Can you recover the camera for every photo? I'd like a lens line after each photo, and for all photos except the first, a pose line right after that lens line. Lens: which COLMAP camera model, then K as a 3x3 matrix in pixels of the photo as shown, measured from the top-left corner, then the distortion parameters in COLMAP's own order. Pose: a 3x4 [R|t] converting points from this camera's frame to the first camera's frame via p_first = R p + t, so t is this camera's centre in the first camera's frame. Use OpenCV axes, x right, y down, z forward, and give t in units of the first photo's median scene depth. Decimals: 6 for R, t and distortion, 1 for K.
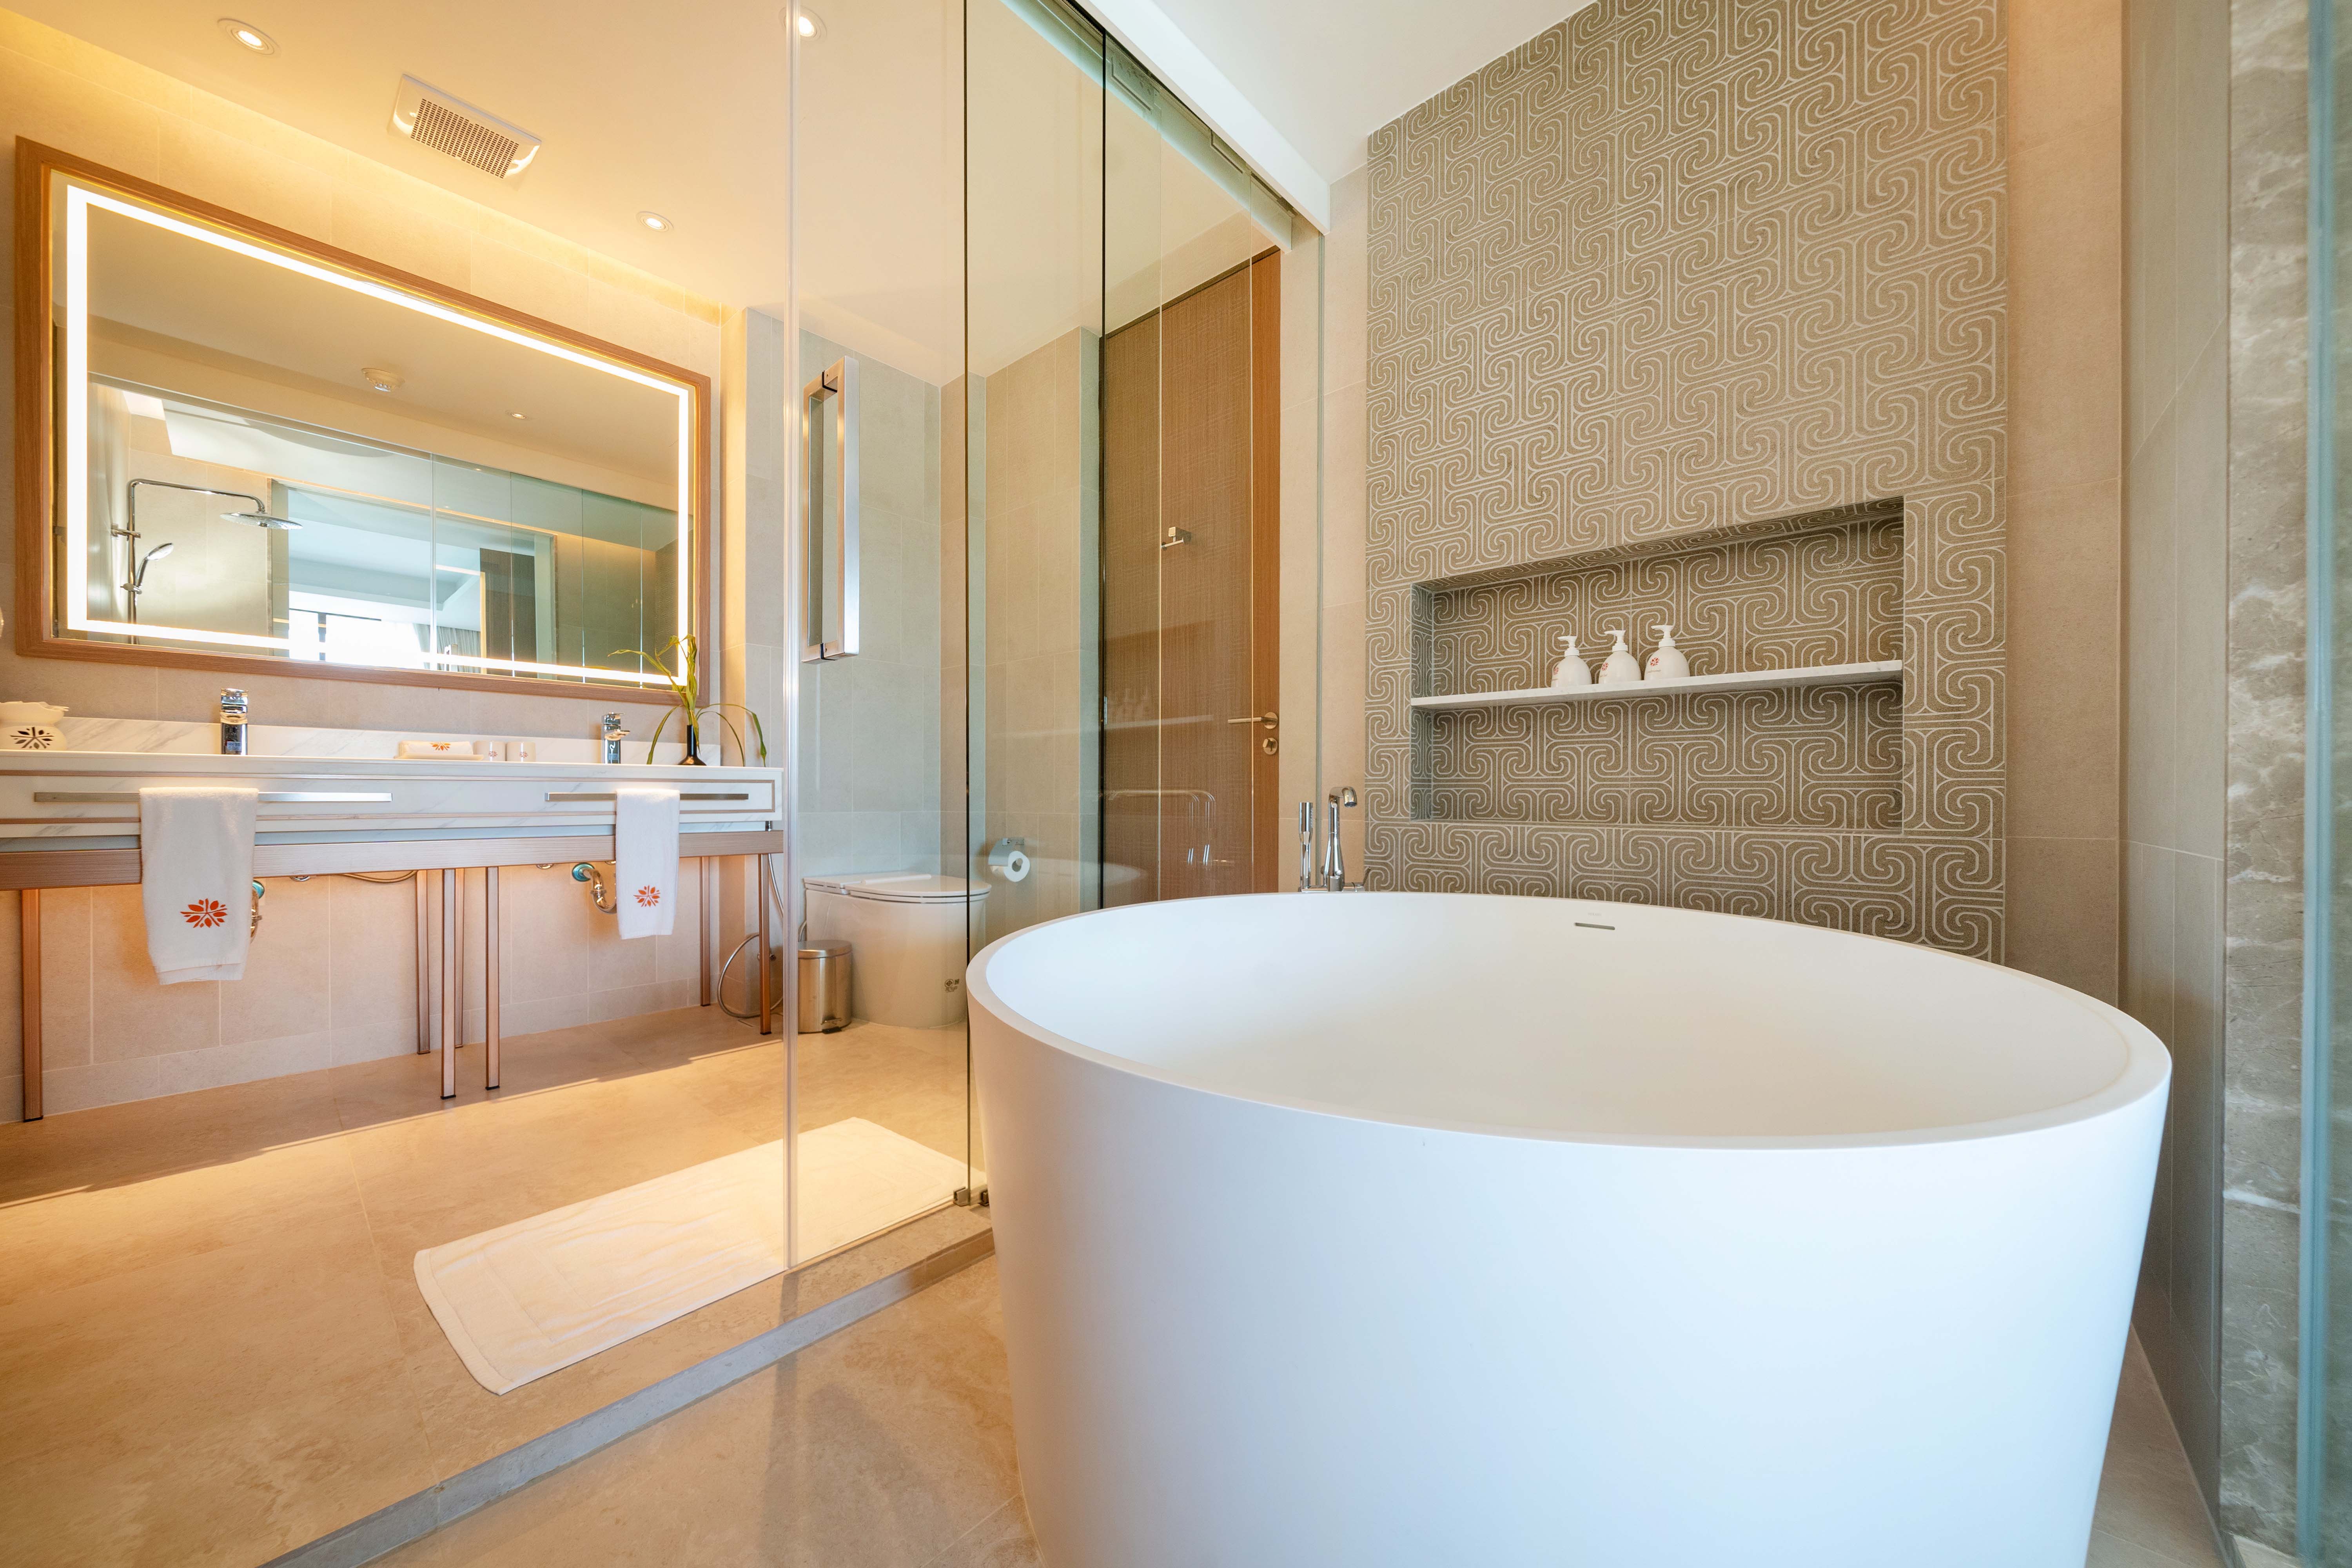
lens RADIAL K [[800.8, 0, 1149.4], [0, 800.8, 785.1], [0, 0, 1]] dist [-0.001105, -0.000076]
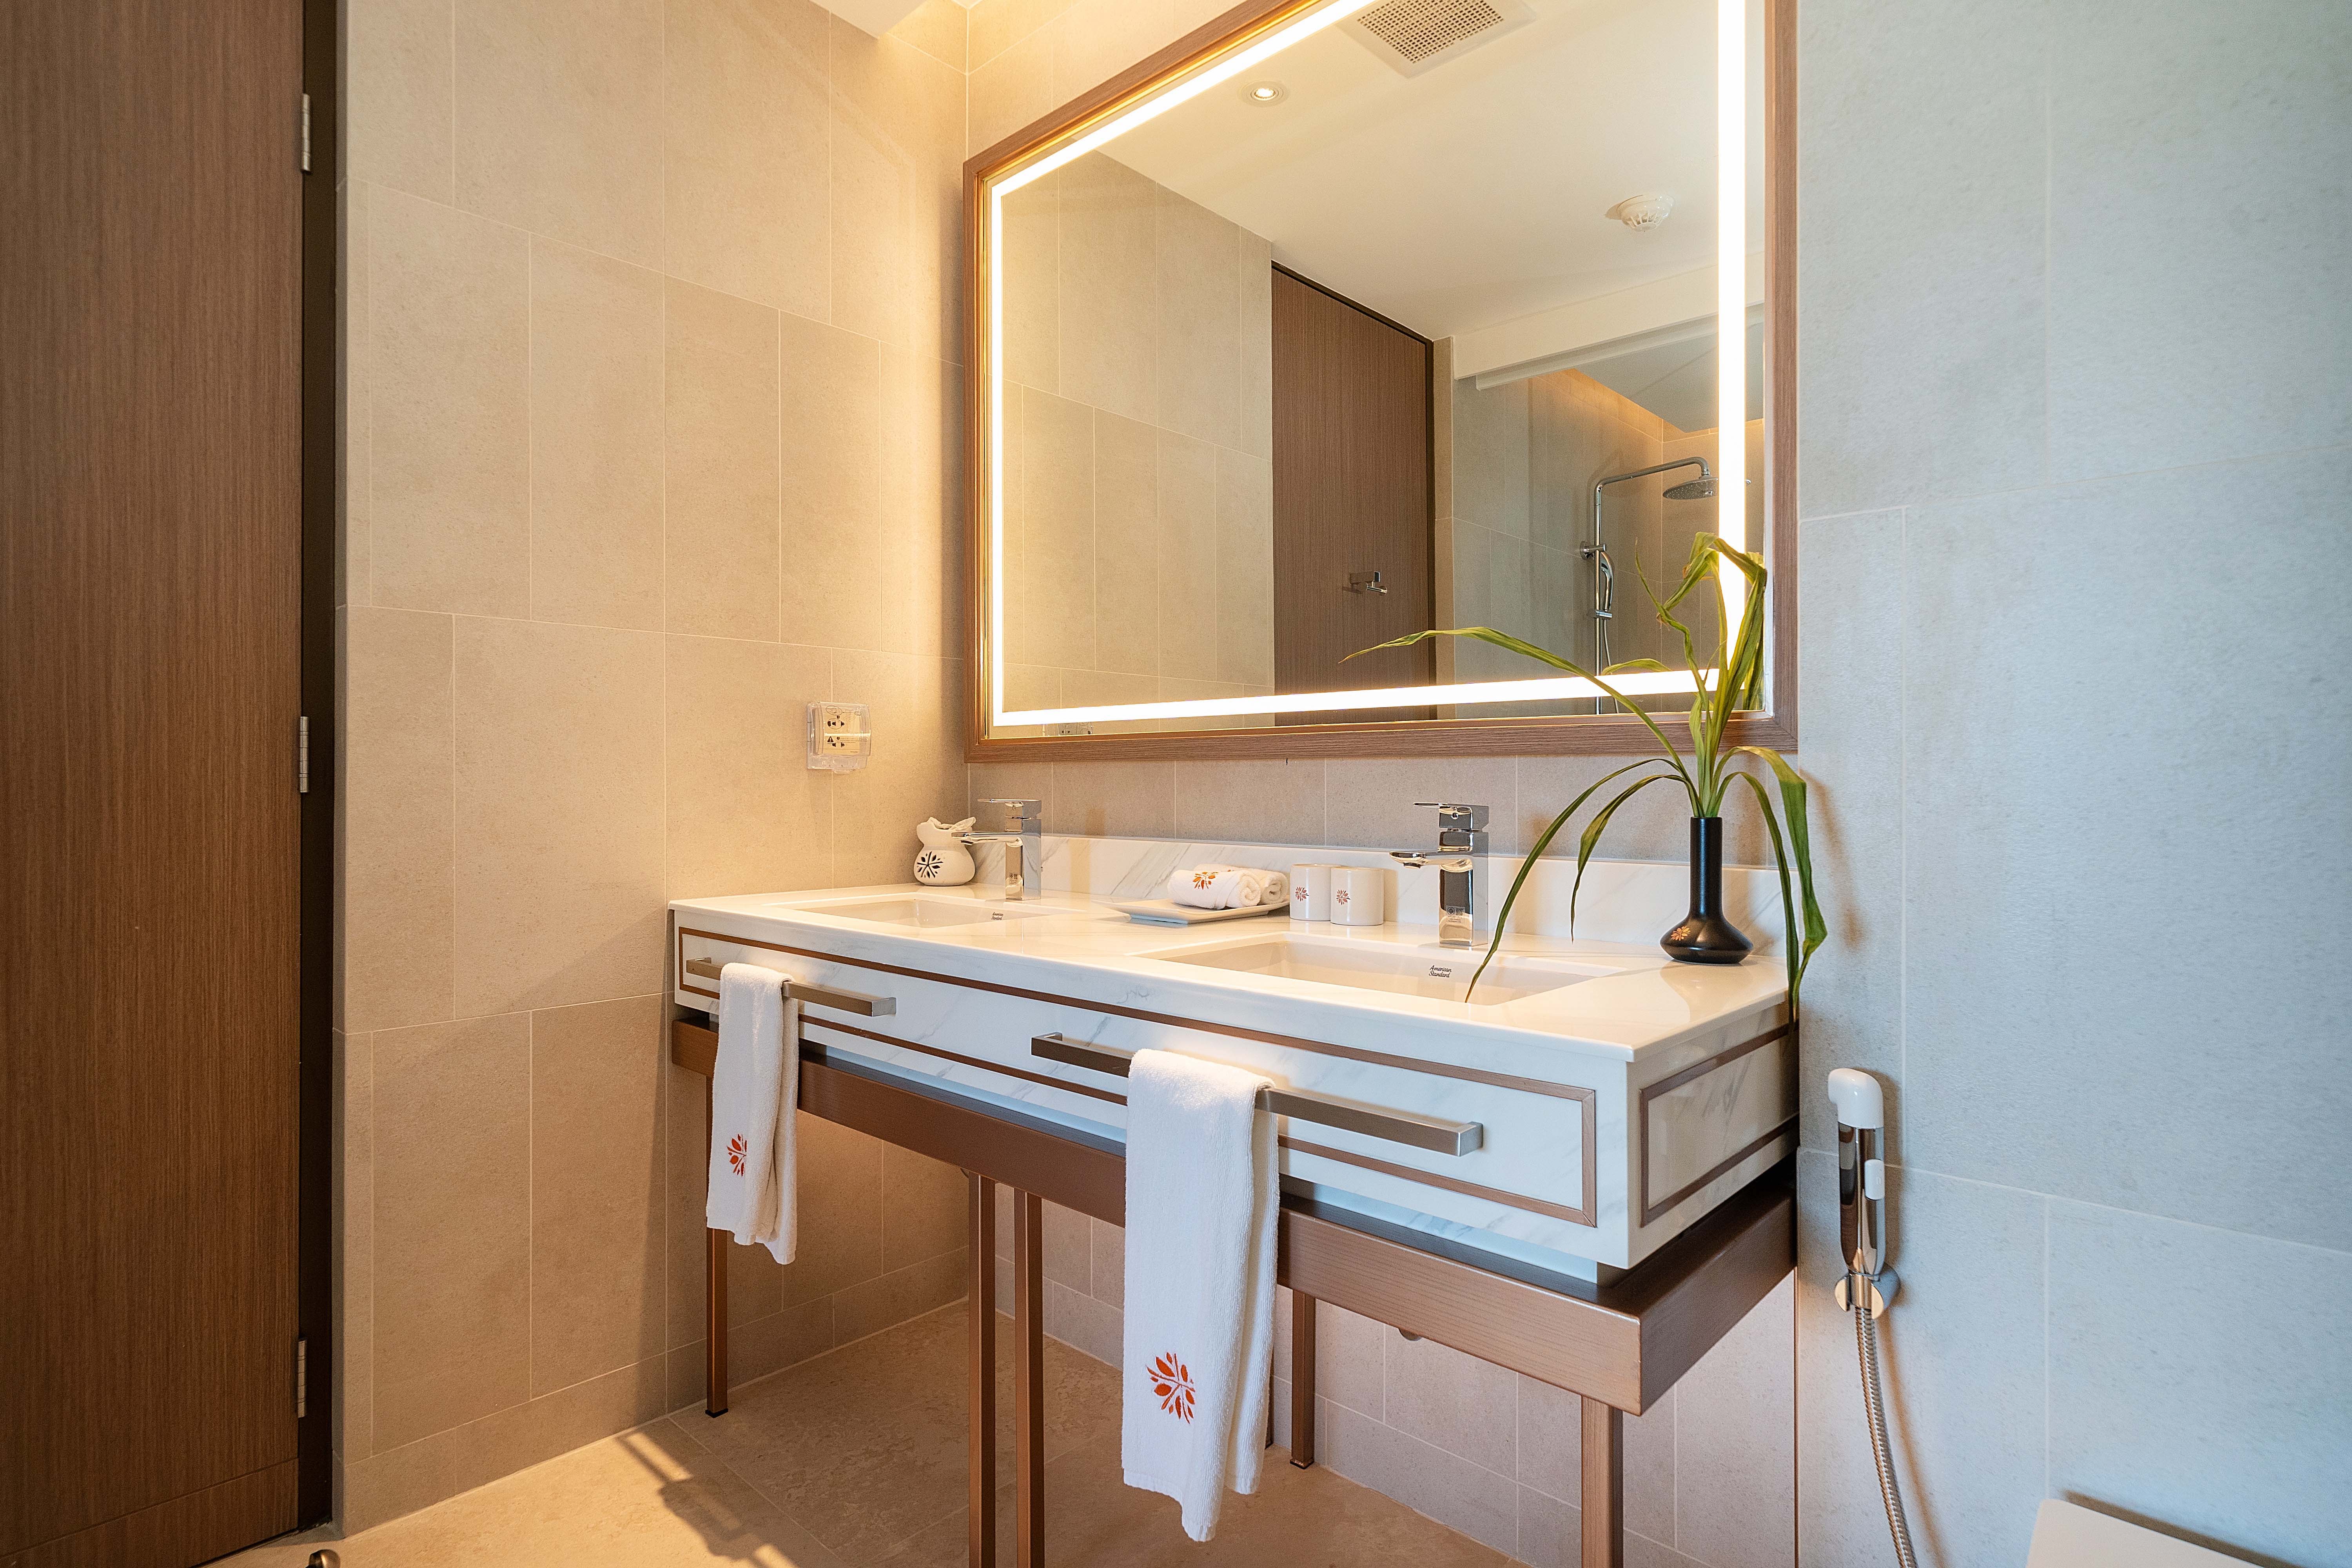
lens RADIAL K [[1162.1, 0, 1176.0], [0, 1162.1, 784.0], [0, 0, 1]] dist [-0.000880, -0.000062]
pose [[-0.012977, -0.004267, -0.999907, -0.151561], [0.001534, 0.999990, -0.004288, -0.107258], [0.999915, -0.001590, -0.012971, 1.021894]]
